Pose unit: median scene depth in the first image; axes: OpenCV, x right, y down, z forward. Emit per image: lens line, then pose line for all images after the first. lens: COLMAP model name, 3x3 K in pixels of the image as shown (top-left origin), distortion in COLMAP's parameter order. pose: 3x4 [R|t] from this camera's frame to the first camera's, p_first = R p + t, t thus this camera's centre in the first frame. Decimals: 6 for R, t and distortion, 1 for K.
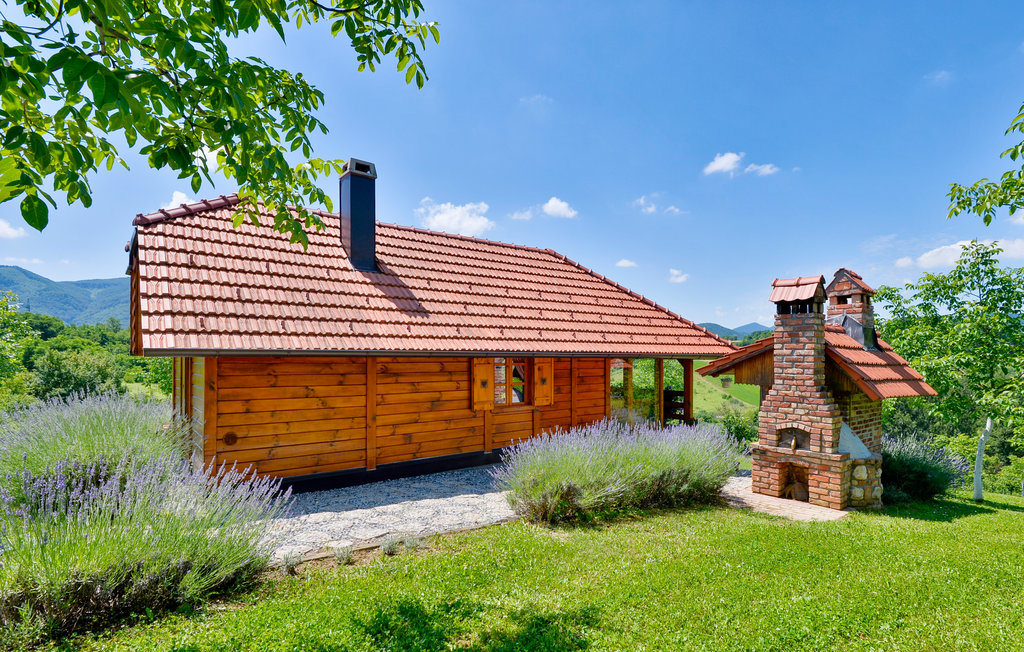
lens RADIAL K [[514.7, 0, 514.2], [0, 514.7, 345.5], [0, 0, 1]] dist [-0.012532, -0.000846]
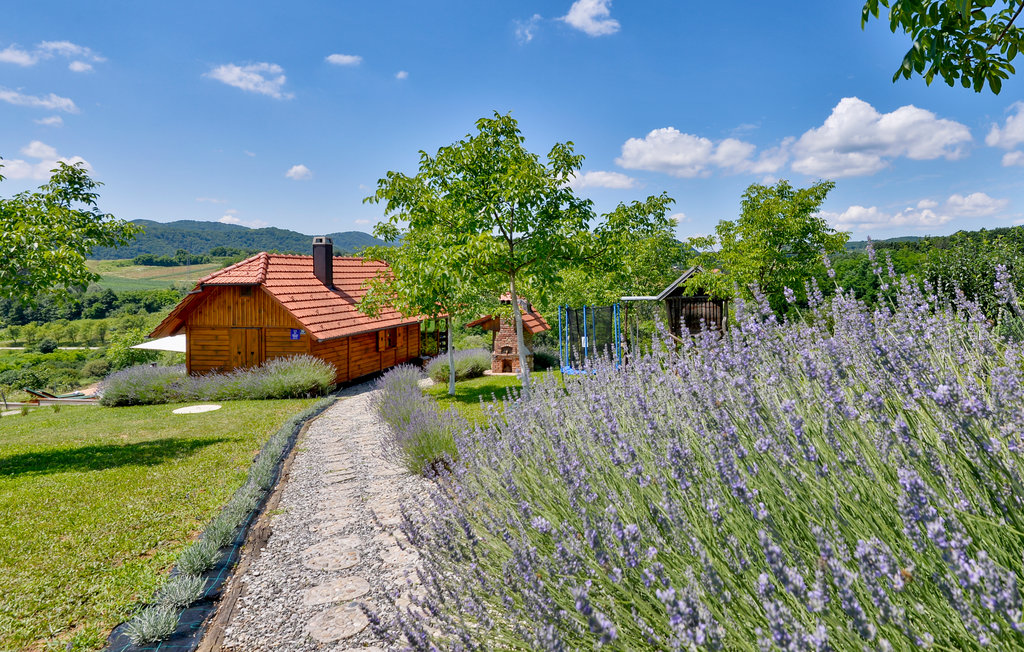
lens RADIAL K [[514.7, 0, 514.2], [0, 514.7, 345.5], [0, 0, 1]] dist [-0.012532, -0.000846]
pose [[0.826373, -0.092400, 0.555491, -0.921582], [0.012859, 0.989285, 0.145427, -0.235292], [-0.562977, -0.113033, 0.818706, -1.231547]]
